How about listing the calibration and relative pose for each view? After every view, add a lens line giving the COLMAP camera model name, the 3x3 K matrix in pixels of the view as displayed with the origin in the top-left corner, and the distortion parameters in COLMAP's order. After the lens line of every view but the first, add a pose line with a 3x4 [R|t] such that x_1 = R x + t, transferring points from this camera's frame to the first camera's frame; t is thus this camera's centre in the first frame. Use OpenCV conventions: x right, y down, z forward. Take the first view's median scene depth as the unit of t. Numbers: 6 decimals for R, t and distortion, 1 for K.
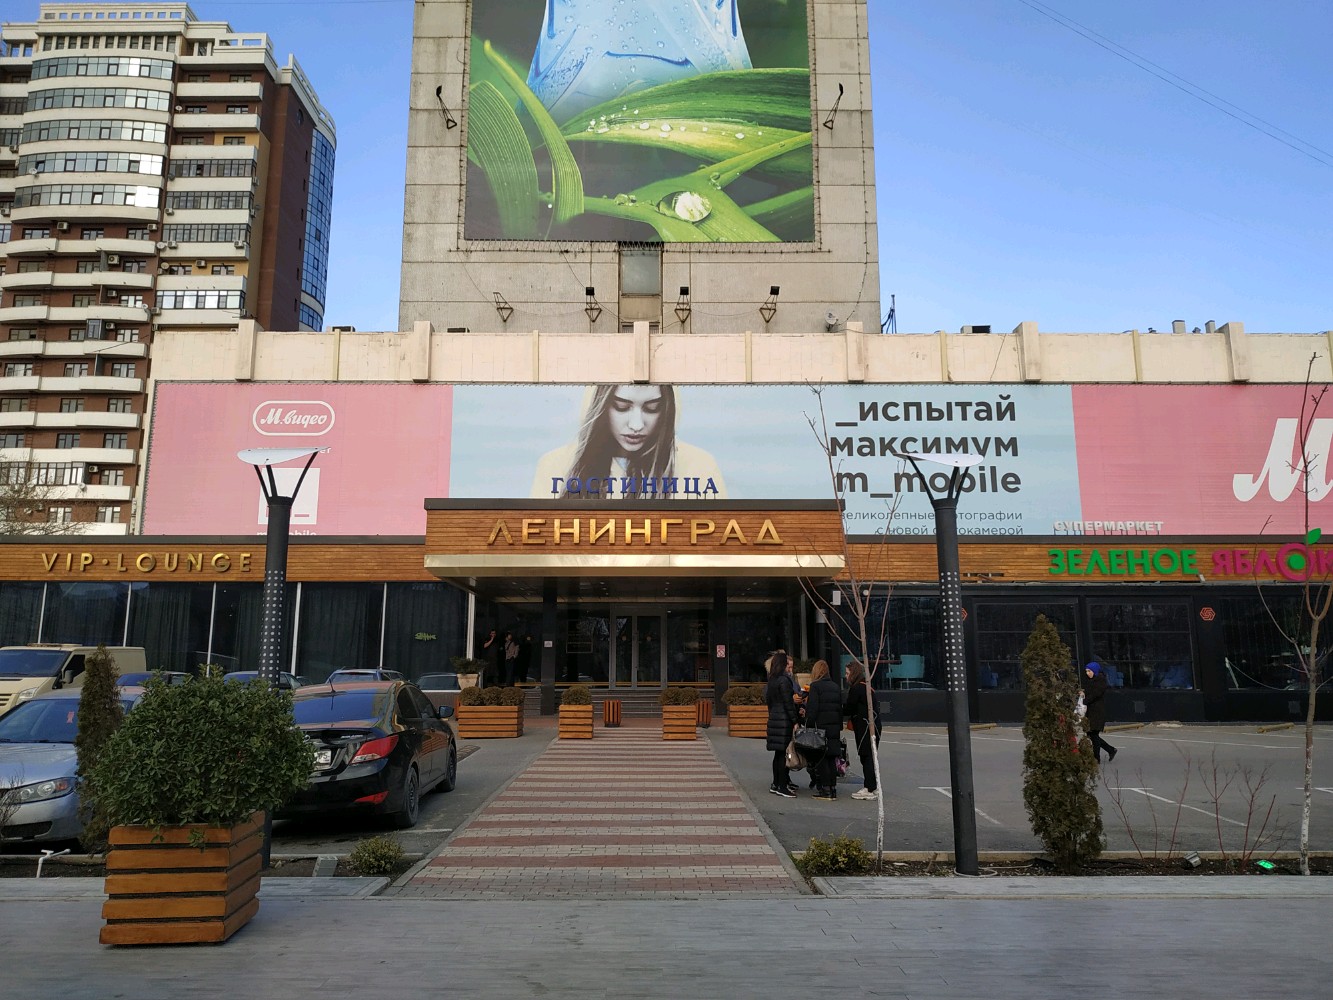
lens RADIAL K [[927.9, 0, 666.5], [0, 927.9, 500.0], [0, 0, 1]] dist [0.000098, -0.007433]
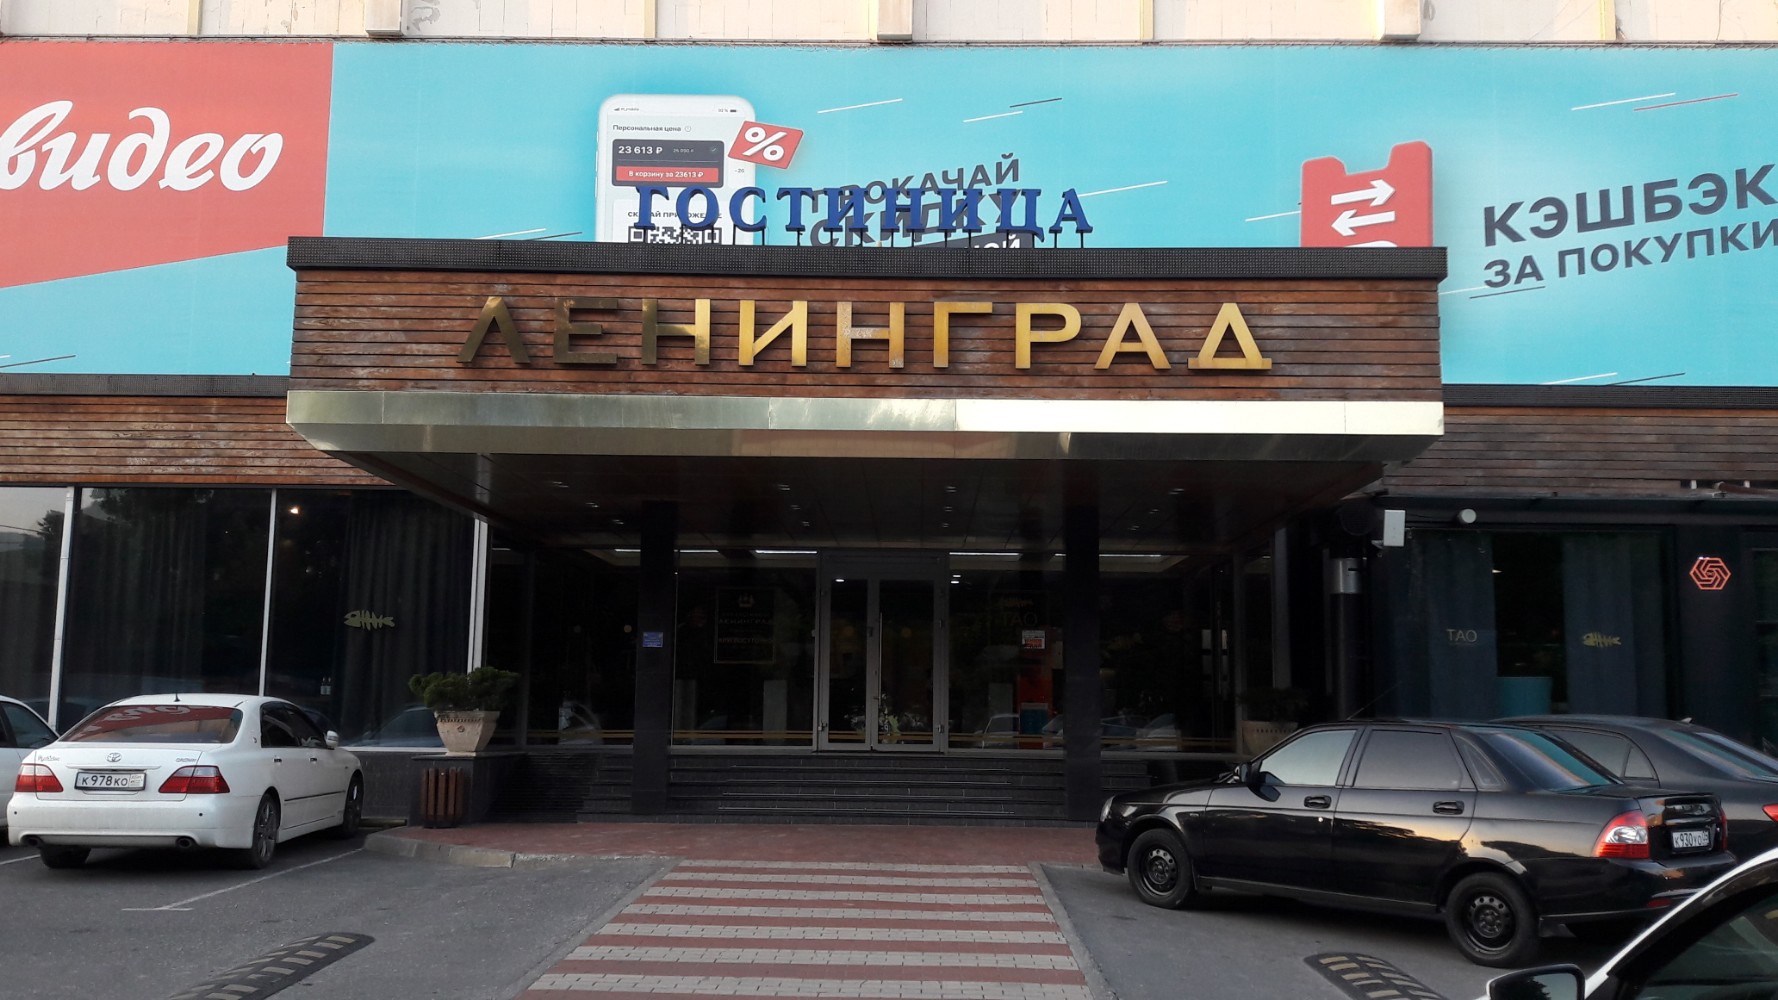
lens RADIAL K [[1602.5, 0, 889.0], [0, 1602.5, 500.0], [0, 0, 1]] dist [0.103657, -0.213698]
pose [[0.999220, 0.010262, -0.038134, 0.000964], [-0.007962, 0.998168, 0.059979, 0.040341], [0.038679, -0.059628, 0.997471, 0.241050]]
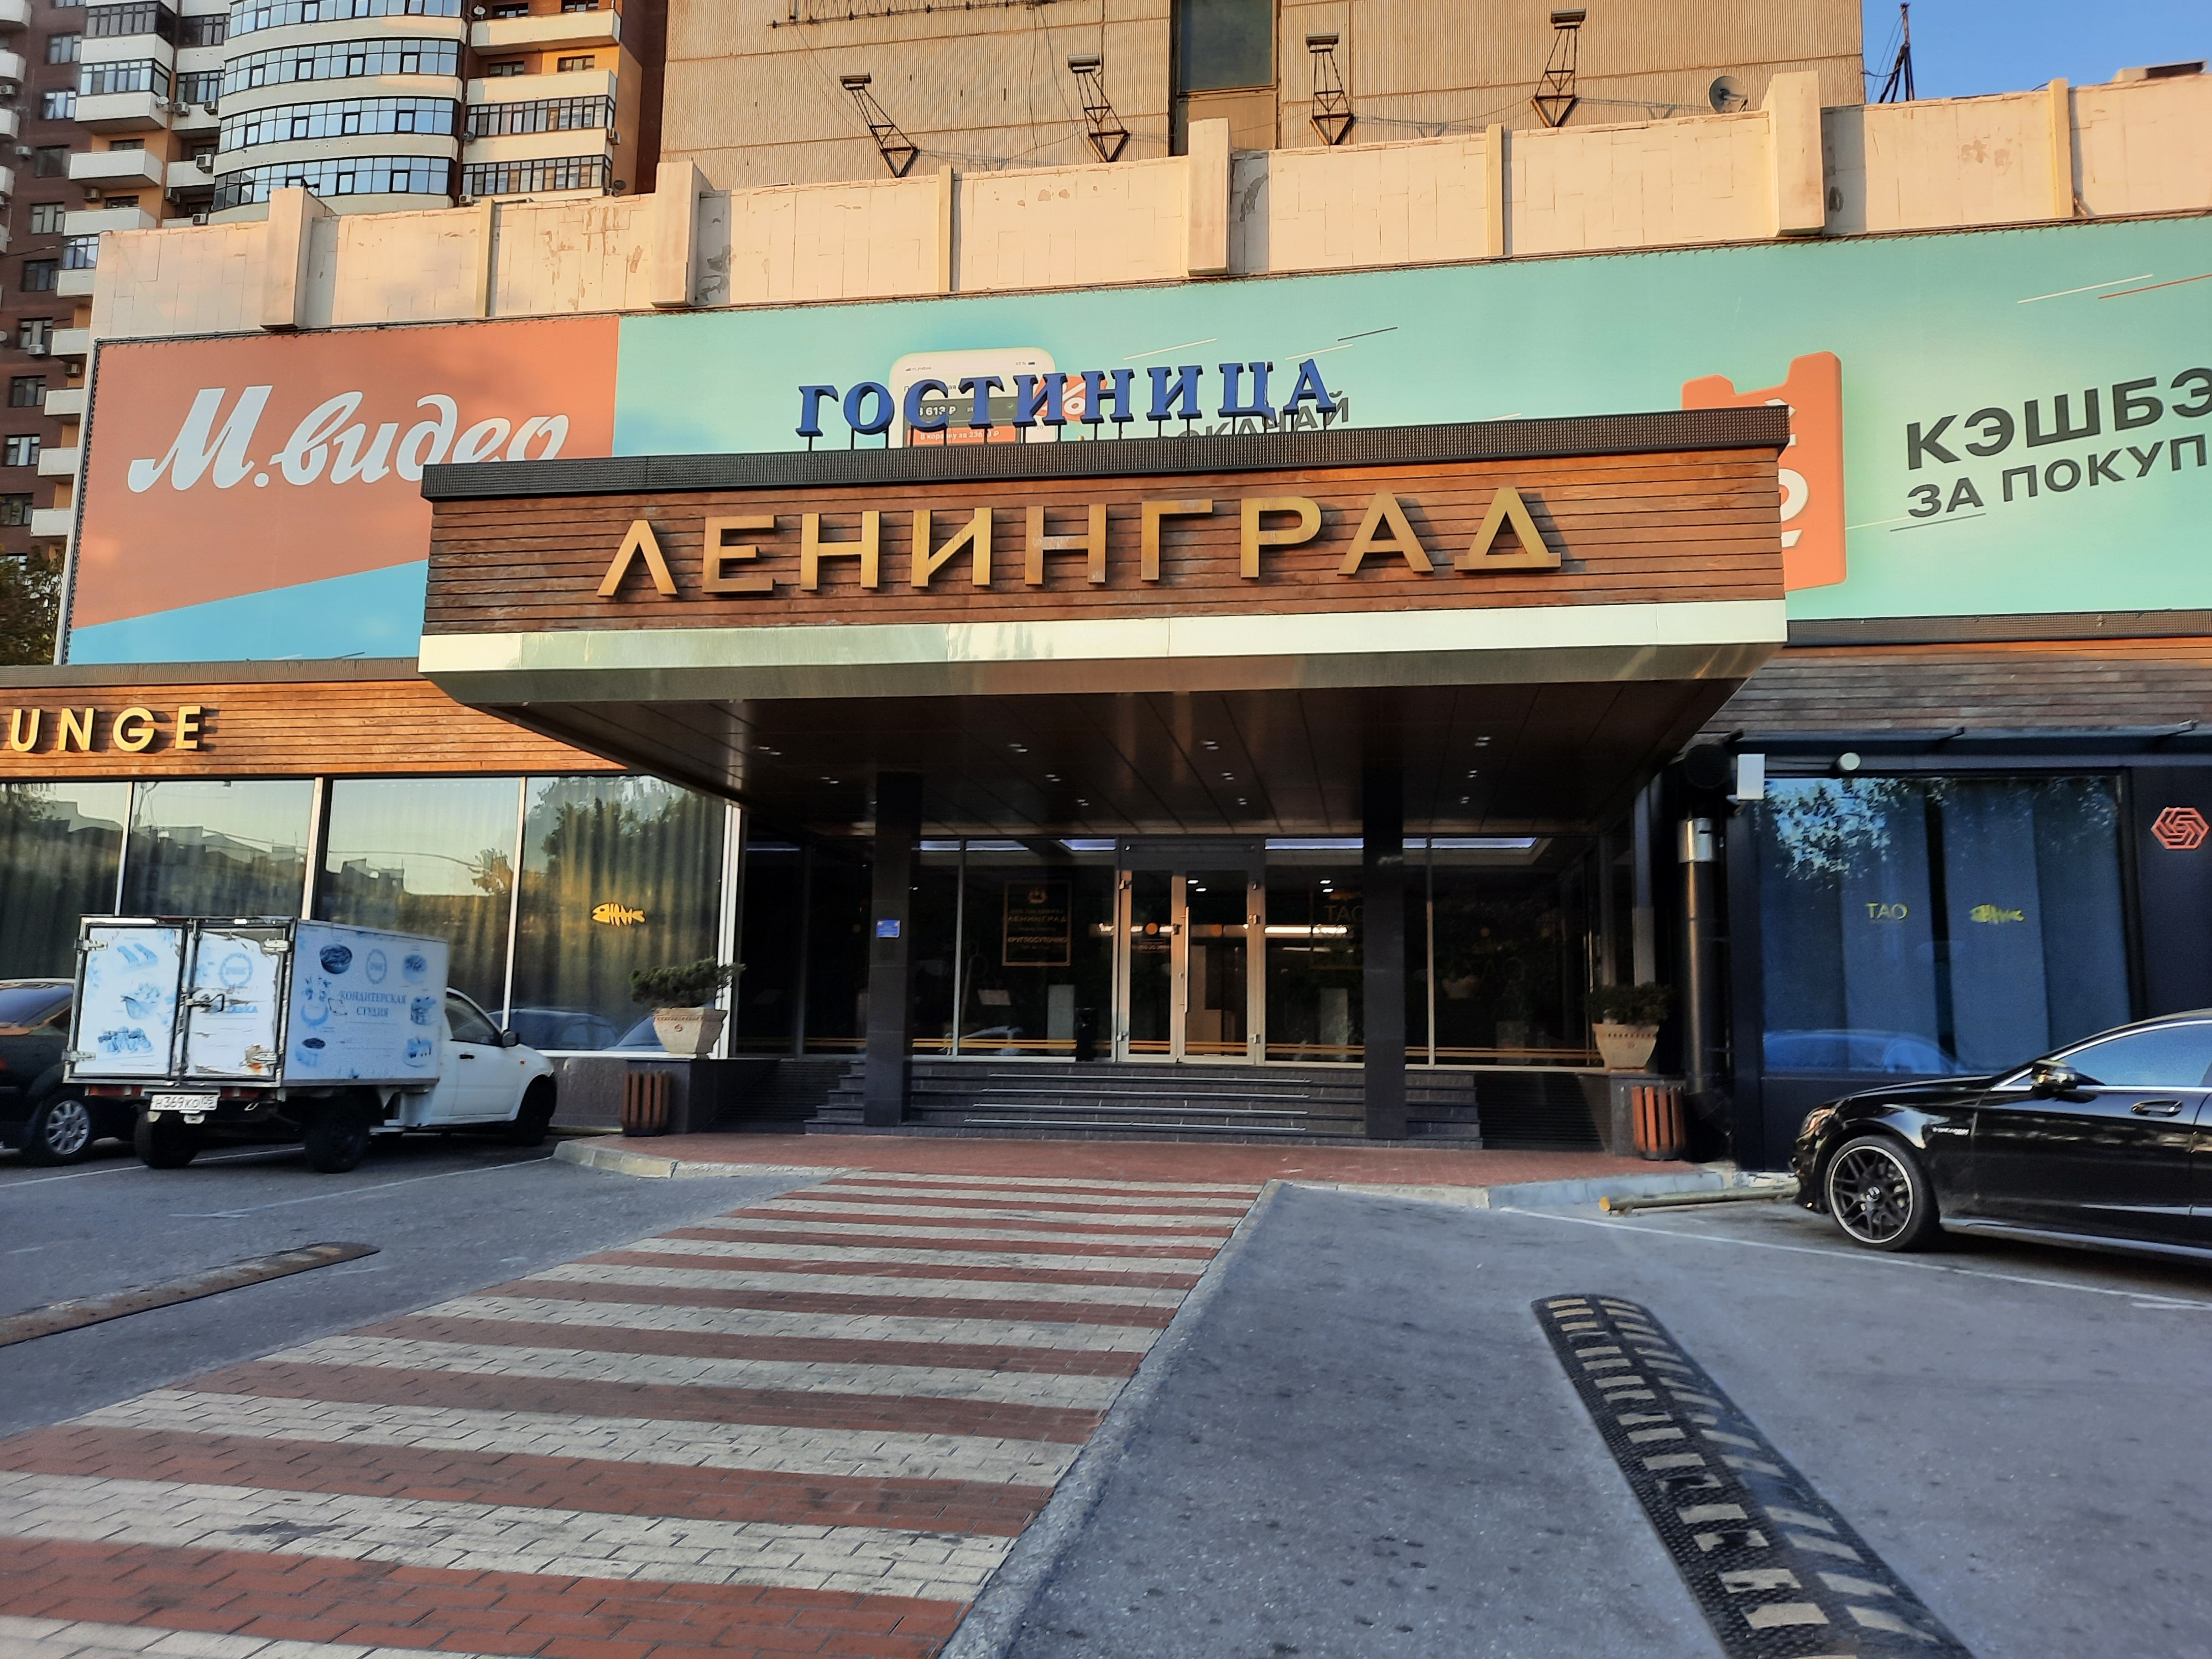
lens RADIAL K [[1634.5, 0, 1098.6], [0, 1634.5, 813.9], [0, 0, 1]] dist [0.023772, -0.002742]
pose [[0.983137, -0.008235, -0.182686, 0.051065], [0.017069, 0.998757, 0.046837, 0.064306], [0.182073, -0.049166, 0.982055, 0.310112]]
